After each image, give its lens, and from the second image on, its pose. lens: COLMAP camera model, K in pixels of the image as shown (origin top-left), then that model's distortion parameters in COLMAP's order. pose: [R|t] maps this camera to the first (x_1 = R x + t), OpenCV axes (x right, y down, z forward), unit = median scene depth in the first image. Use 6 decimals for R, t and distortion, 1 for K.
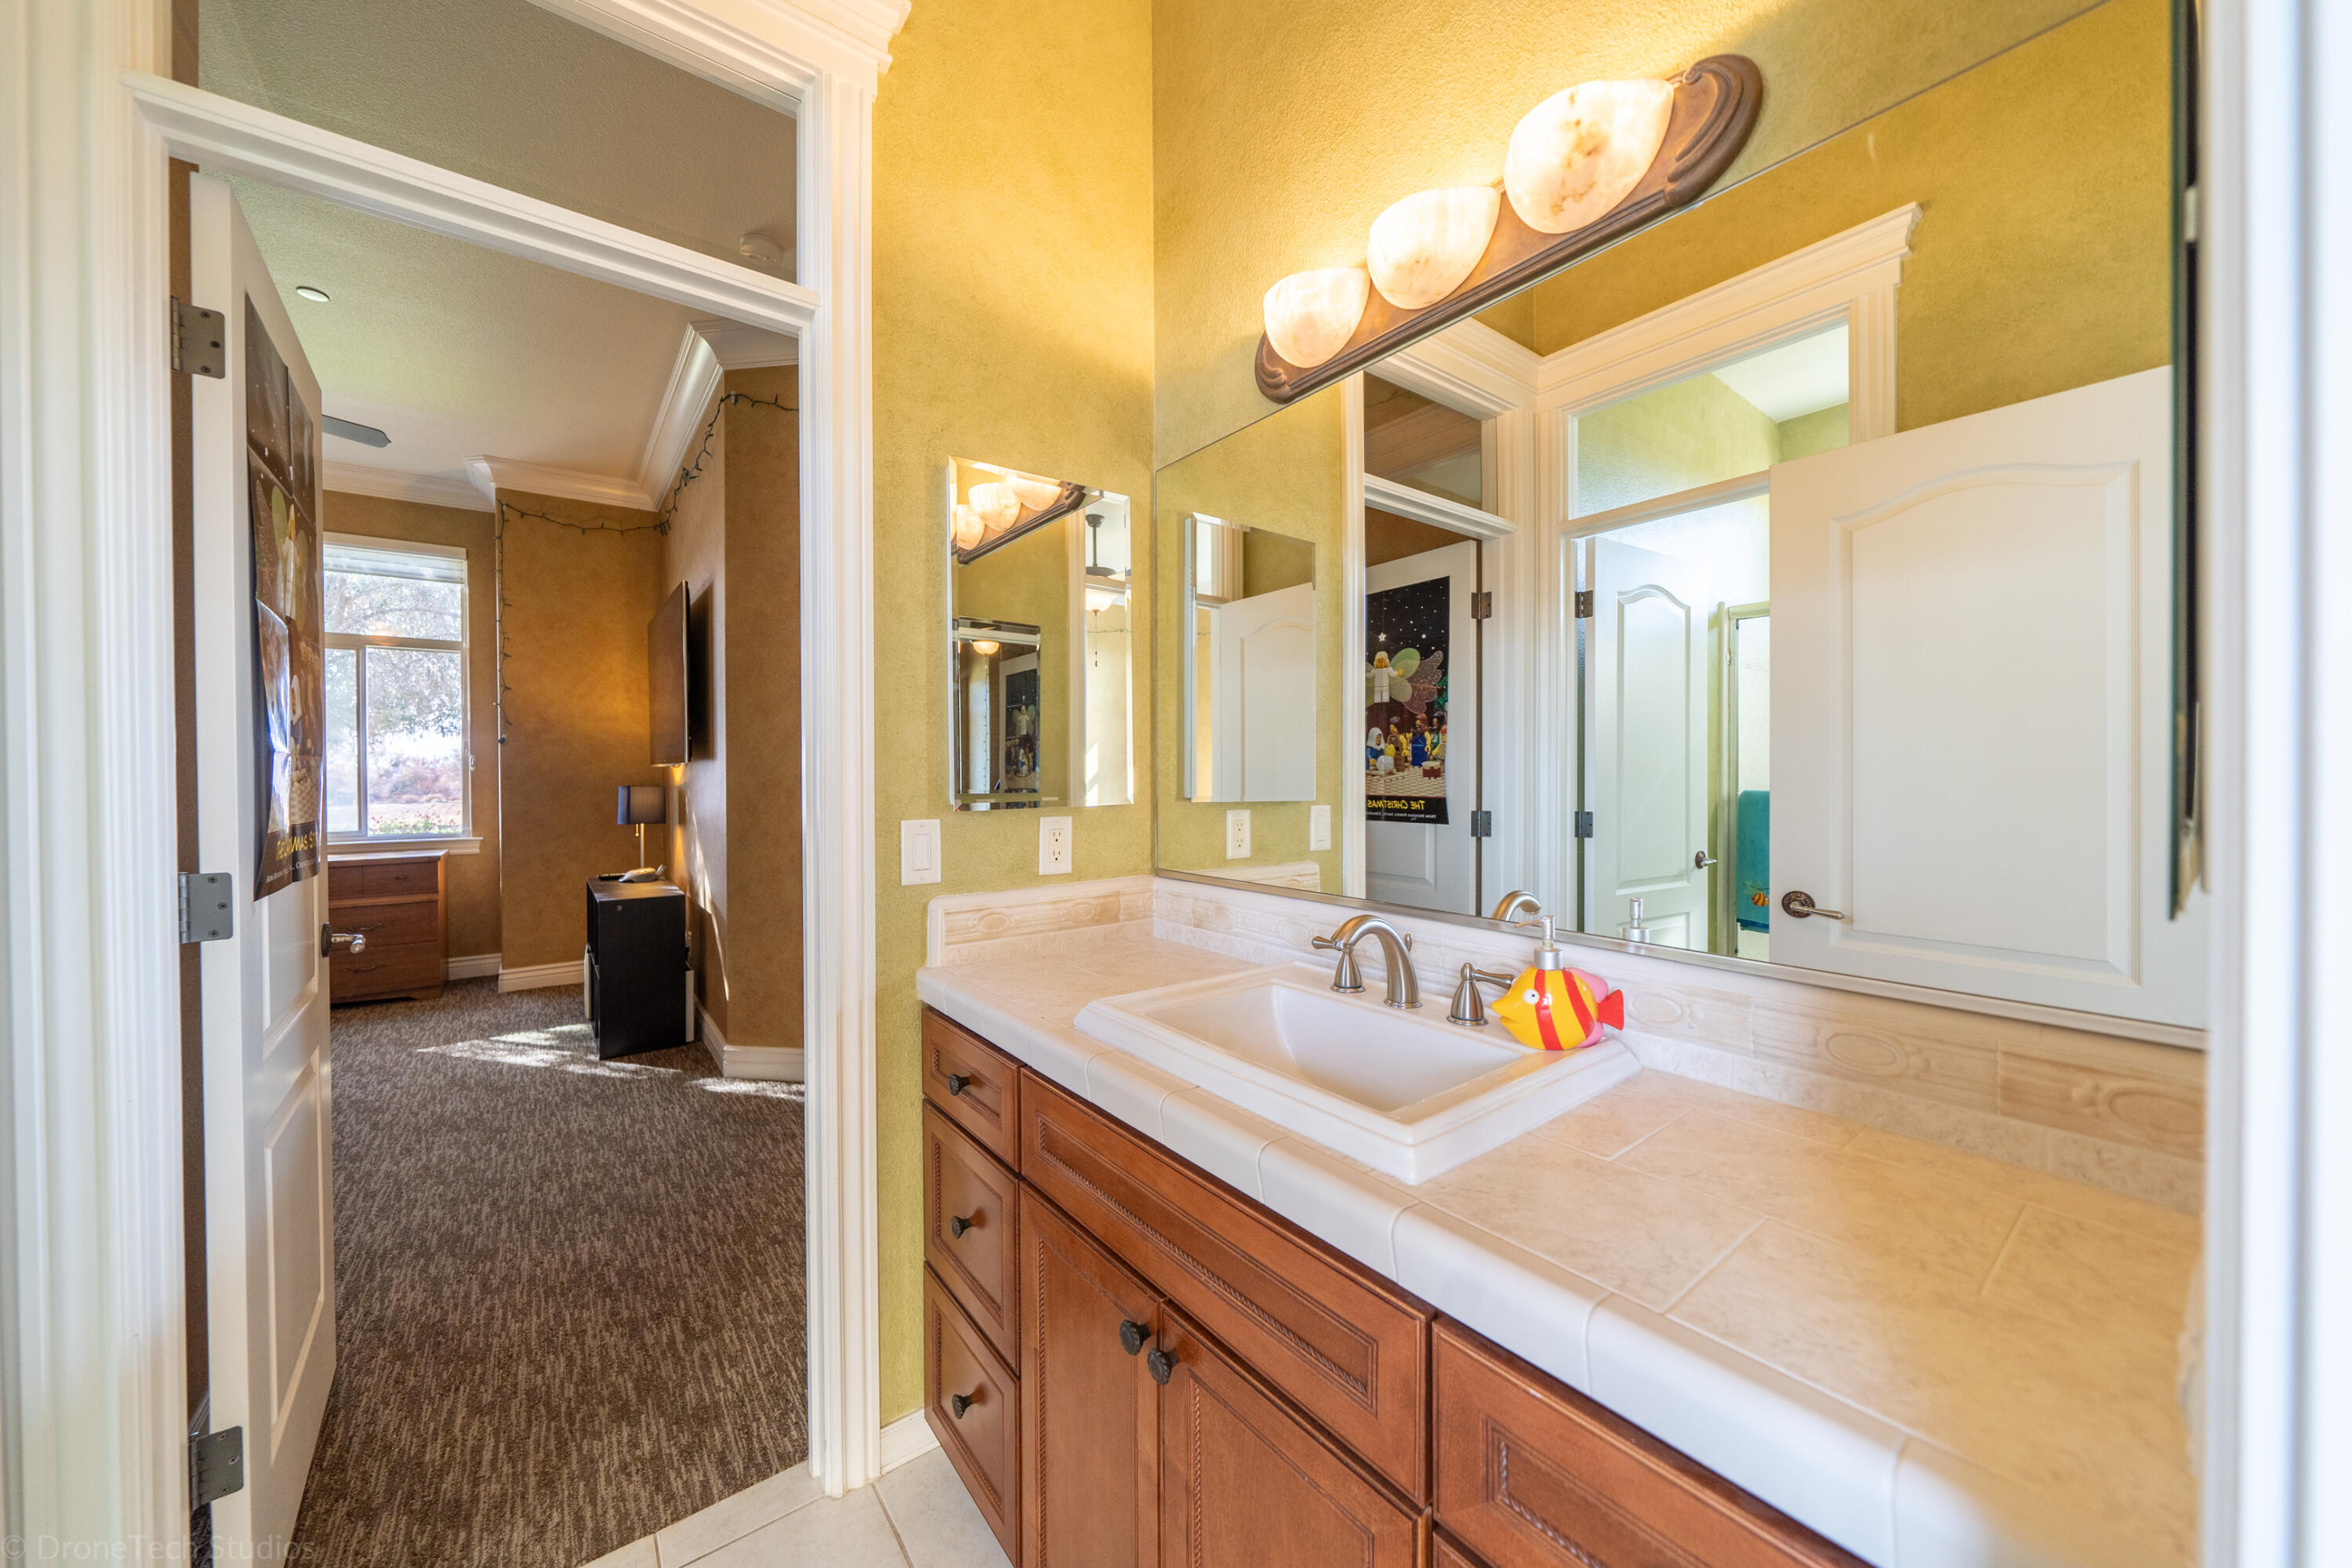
lens RADIAL K [[831.9, 0, 1179.2], [0, 831.9, 757.9], [0, 0, 1]] dist [-0.001235, 0.000060]
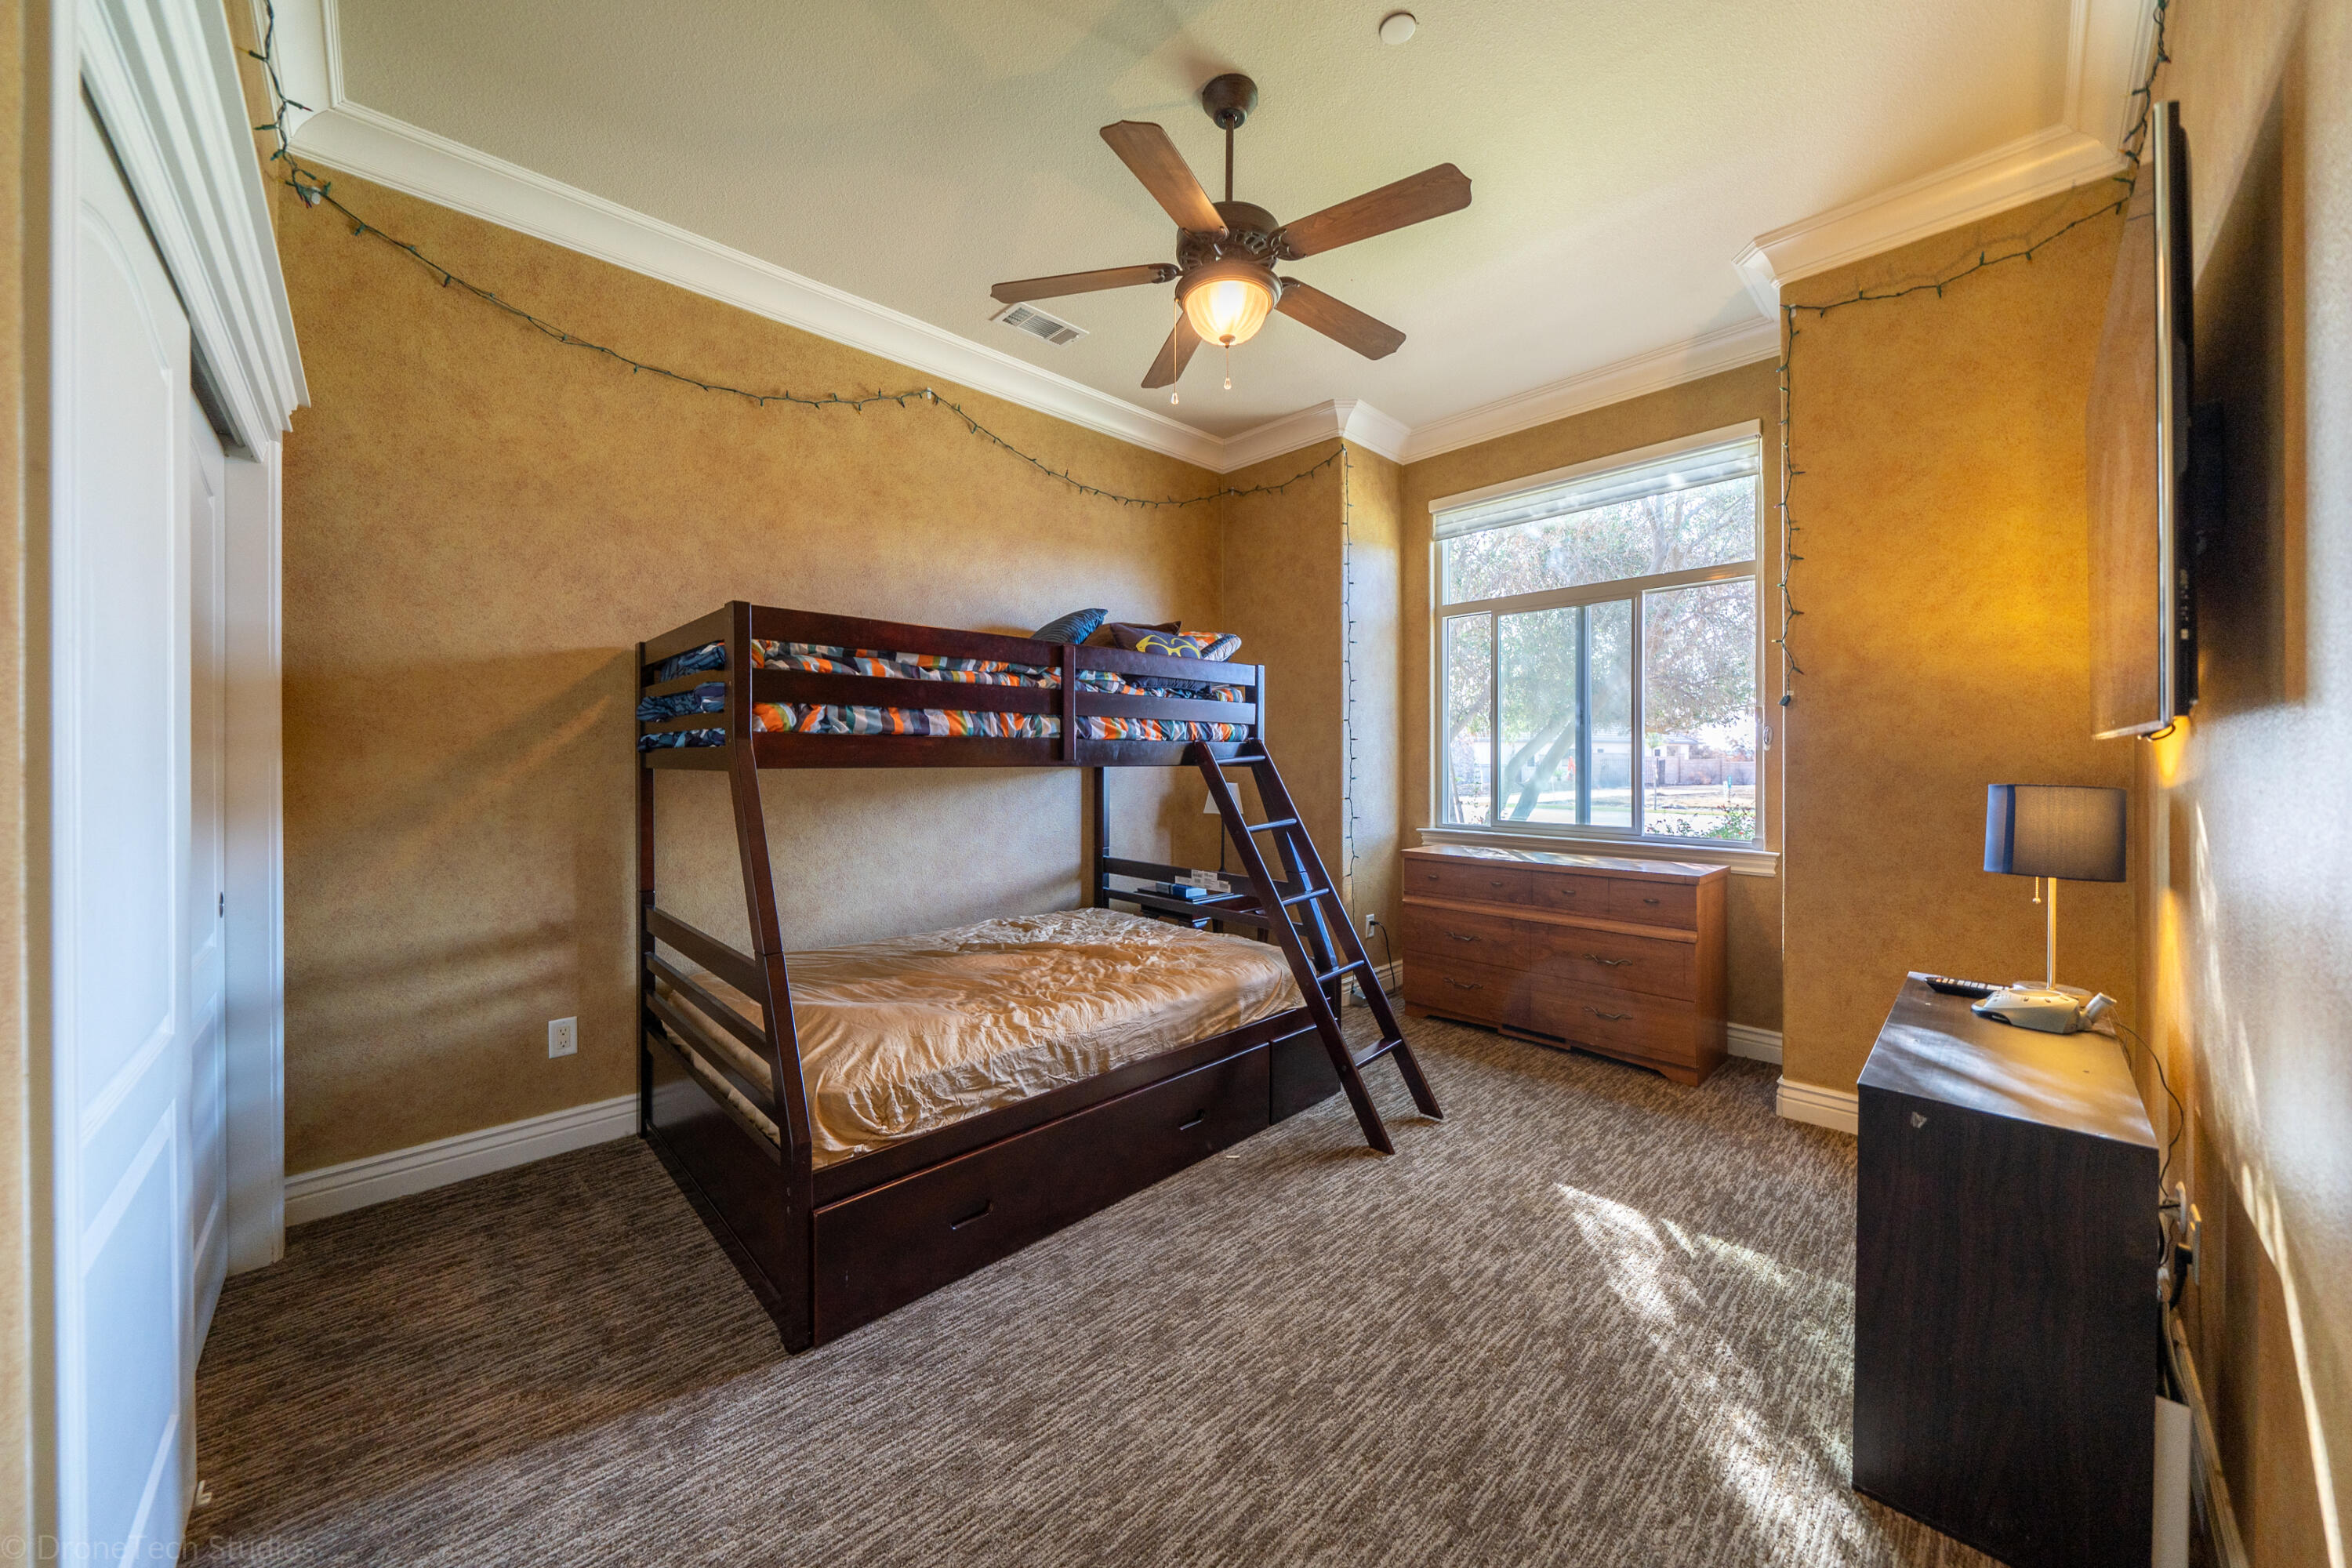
lens RADIAL K [[831.9, 0, 1179.2], [0, 831.9, 757.9], [0, 0, 1]] dist [-0.001235, 0.000060]
pose [[0.122360, 0.009961, -0.992436, -0.263187], [0.017822, 0.999766, 0.012232, 0.005514], [0.992326, -0.019184, 0.122154, 0.476241]]
